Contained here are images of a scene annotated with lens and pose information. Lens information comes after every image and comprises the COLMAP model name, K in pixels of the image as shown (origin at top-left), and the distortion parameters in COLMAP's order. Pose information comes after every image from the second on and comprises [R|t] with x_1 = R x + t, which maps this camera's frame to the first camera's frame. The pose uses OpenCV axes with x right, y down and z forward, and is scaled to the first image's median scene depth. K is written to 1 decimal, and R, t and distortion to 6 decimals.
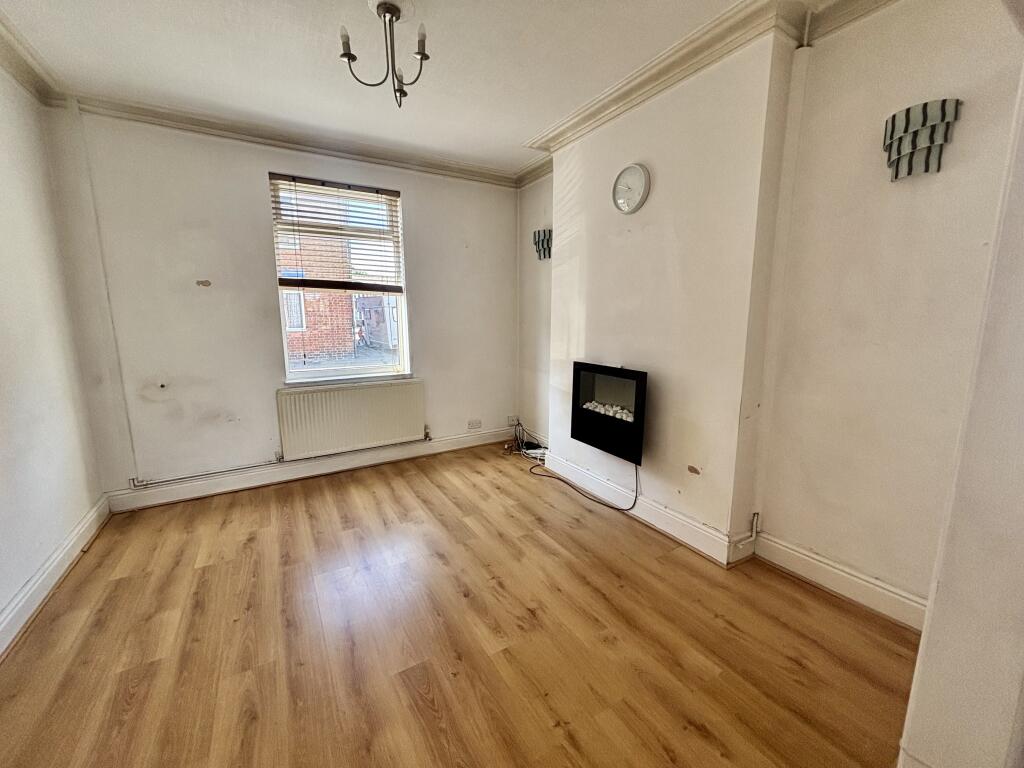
lens RADIAL K [[411.1, 0, 511.6], [0, 411.1, 385.0], [0, 0, 1]] dist [-0.000941, -0.000169]
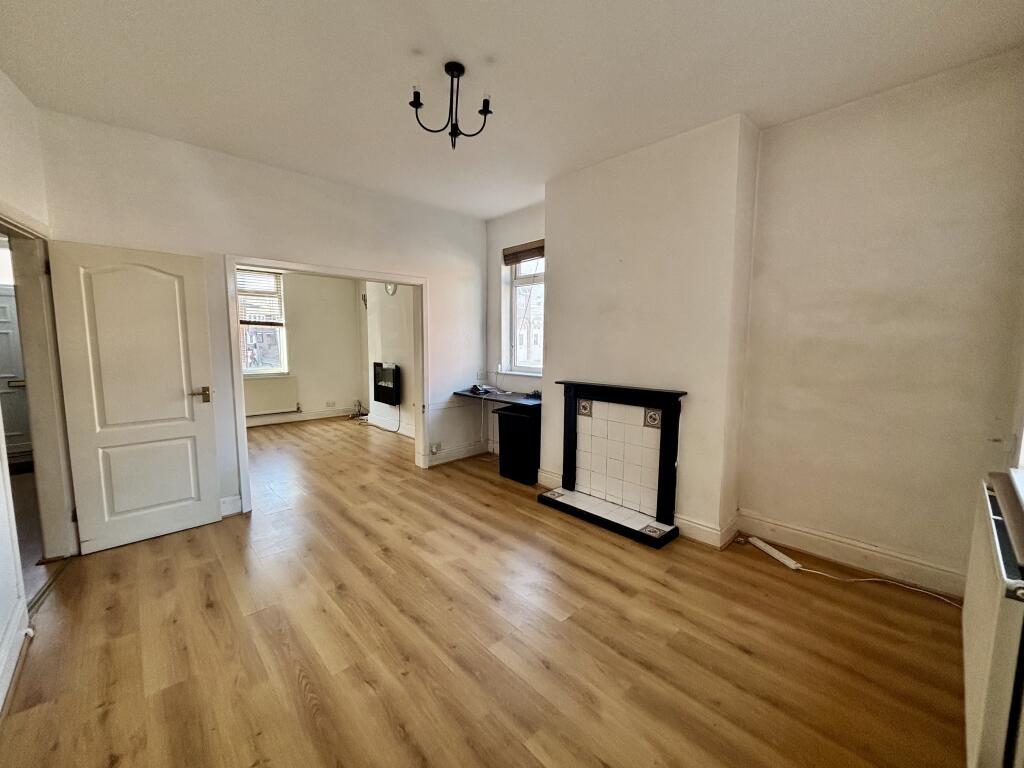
lens RADIAL K [[411.1, 0, 513.3], [0, 411.1, 382.6], [0, 0, 1]] dist [-0.000941, -0.000169]
pose [[0.976160, -0.011403, 0.216754, 0.310781], [0.026308, 0.997472, -0.066004, 0.157788], [-0.215453, 0.070133, 0.973992, -0.909523]]
